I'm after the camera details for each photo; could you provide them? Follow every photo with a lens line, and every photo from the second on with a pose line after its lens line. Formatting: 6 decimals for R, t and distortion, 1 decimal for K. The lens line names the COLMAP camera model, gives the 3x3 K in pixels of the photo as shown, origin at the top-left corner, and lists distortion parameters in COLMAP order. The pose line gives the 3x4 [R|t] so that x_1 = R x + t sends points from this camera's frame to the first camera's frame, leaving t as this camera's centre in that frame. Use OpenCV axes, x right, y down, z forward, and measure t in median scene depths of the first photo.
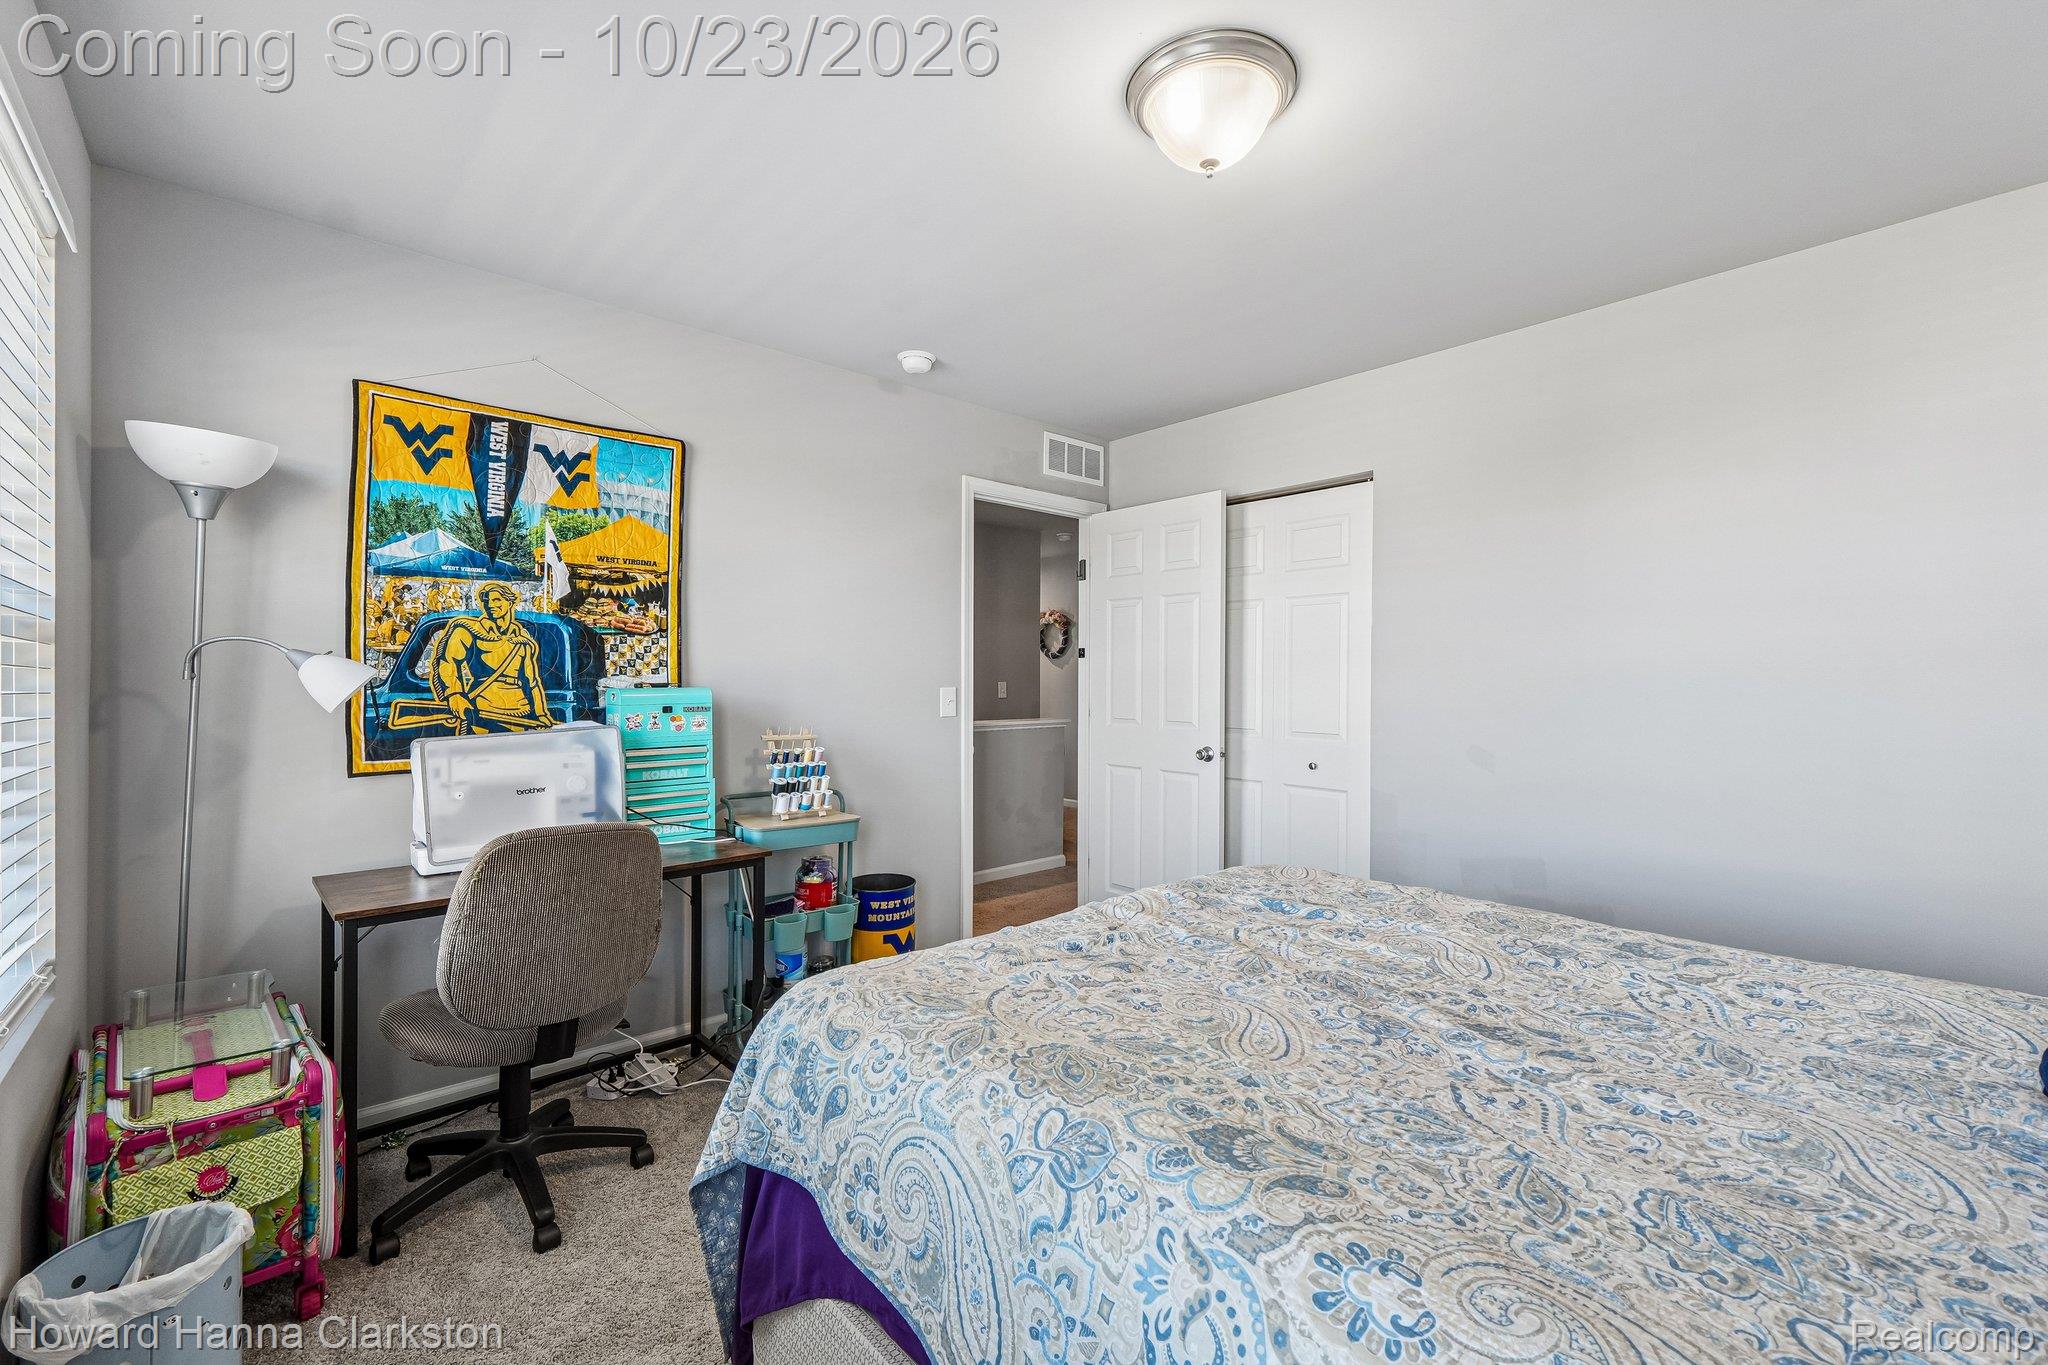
lens RADIAL K [[864.2, 0, 1025.9], [0, 864.2, 678.3], [0, 0, 1]] dist [-0.003508, 0.000021]
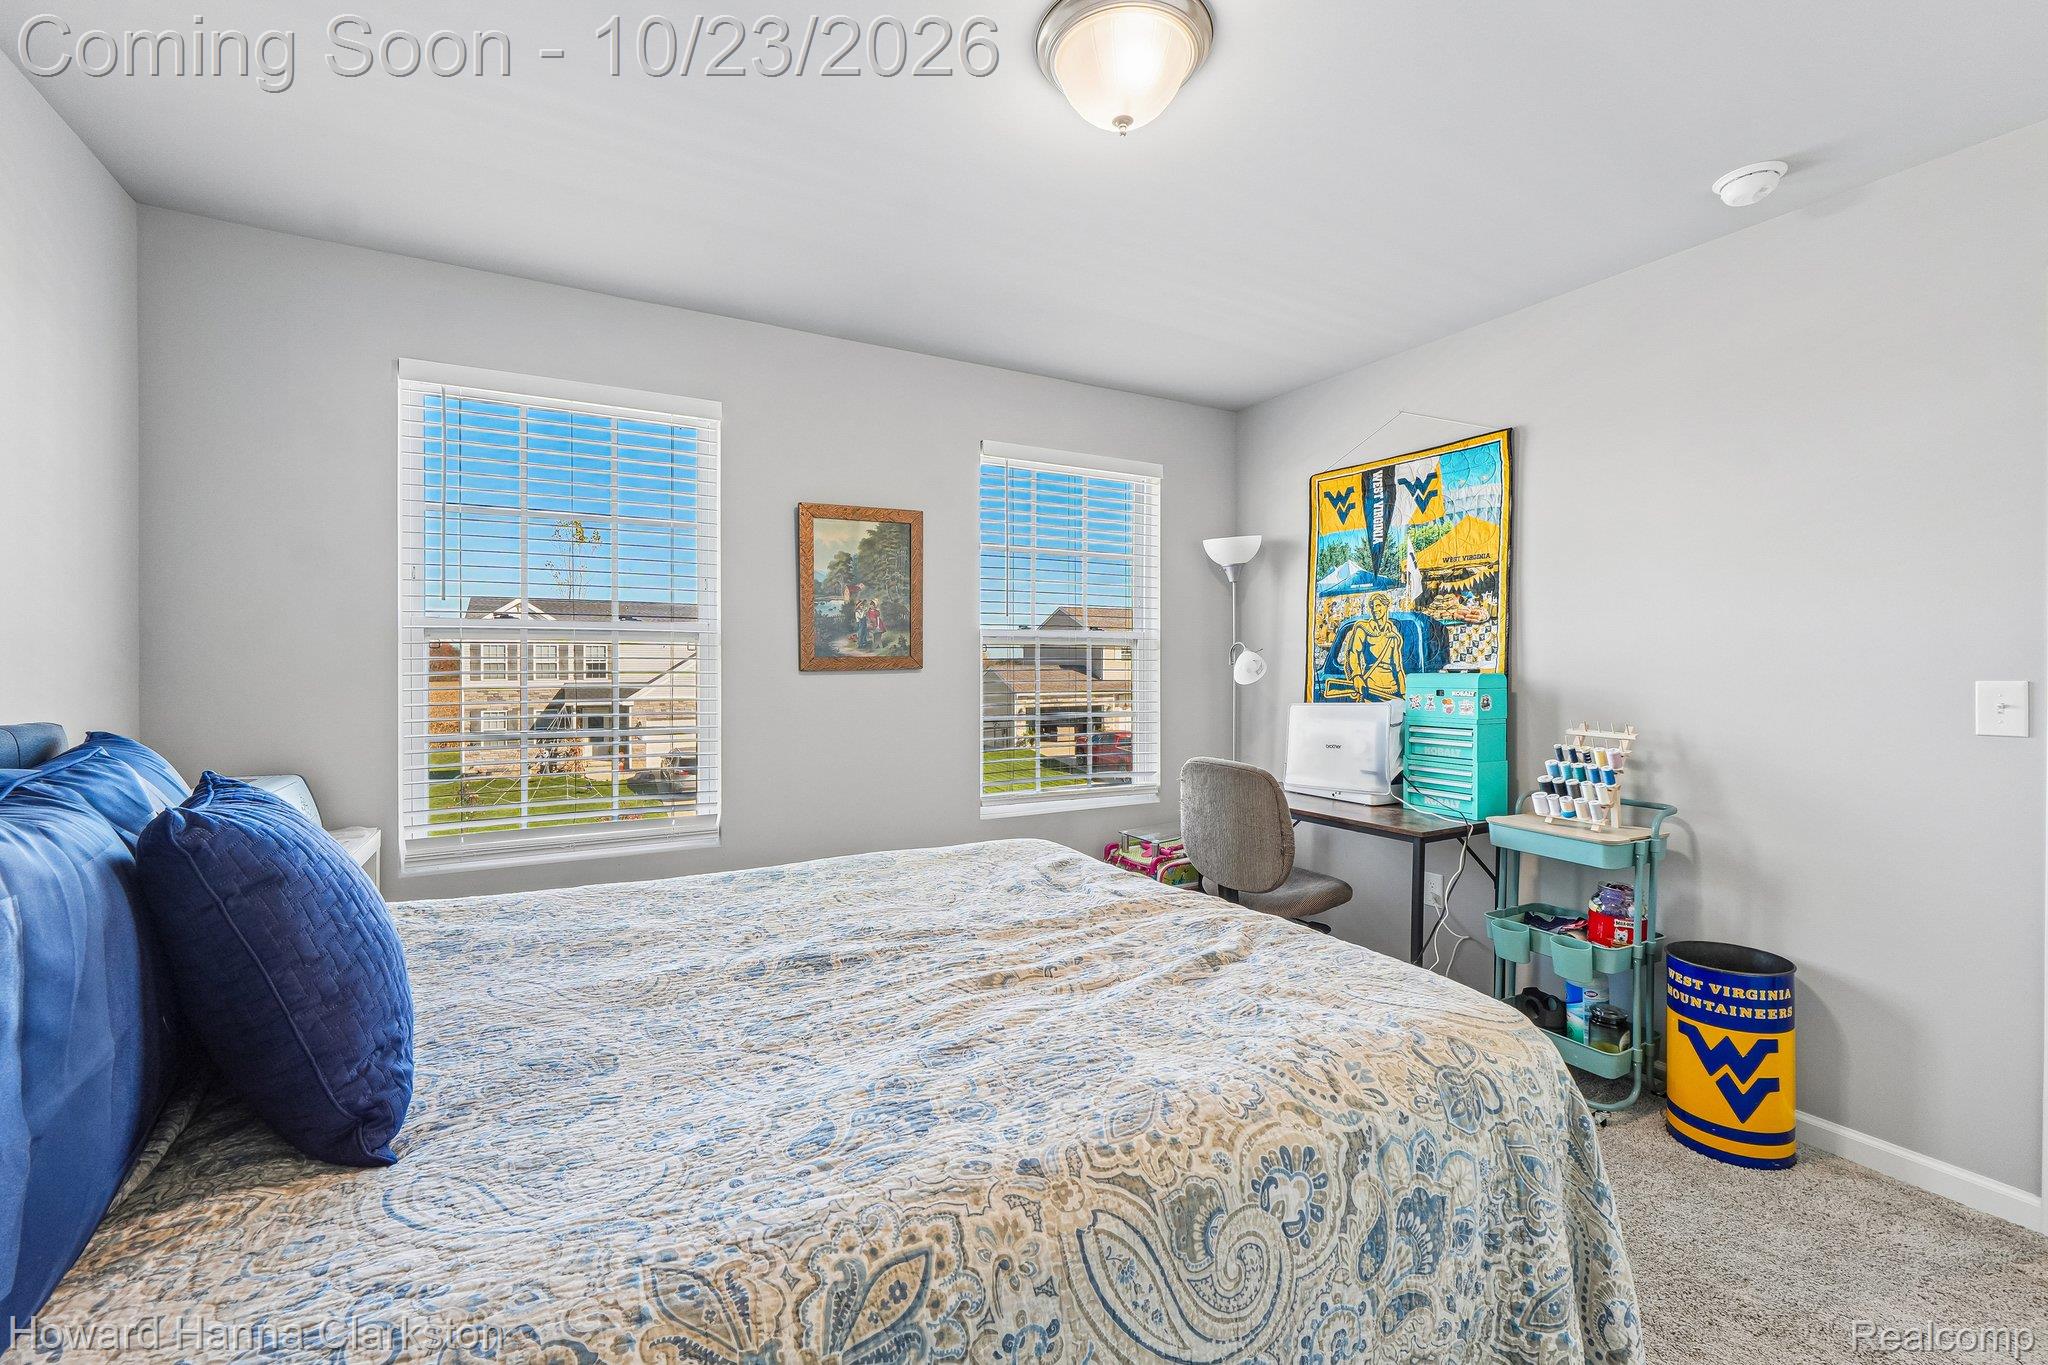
lens RADIAL K [[864.2, 0, 1026.4], [0, 864.2, 674.4], [0, 0, 1]] dist [-0.003508, 0.000021]
pose [[-0.225574, 0.005940, -0.974208, 0.777930], [-0.006102, 0.999953, 0.007510, 0.008353], [0.974207, 0.007639, -0.225527, 0.743739]]
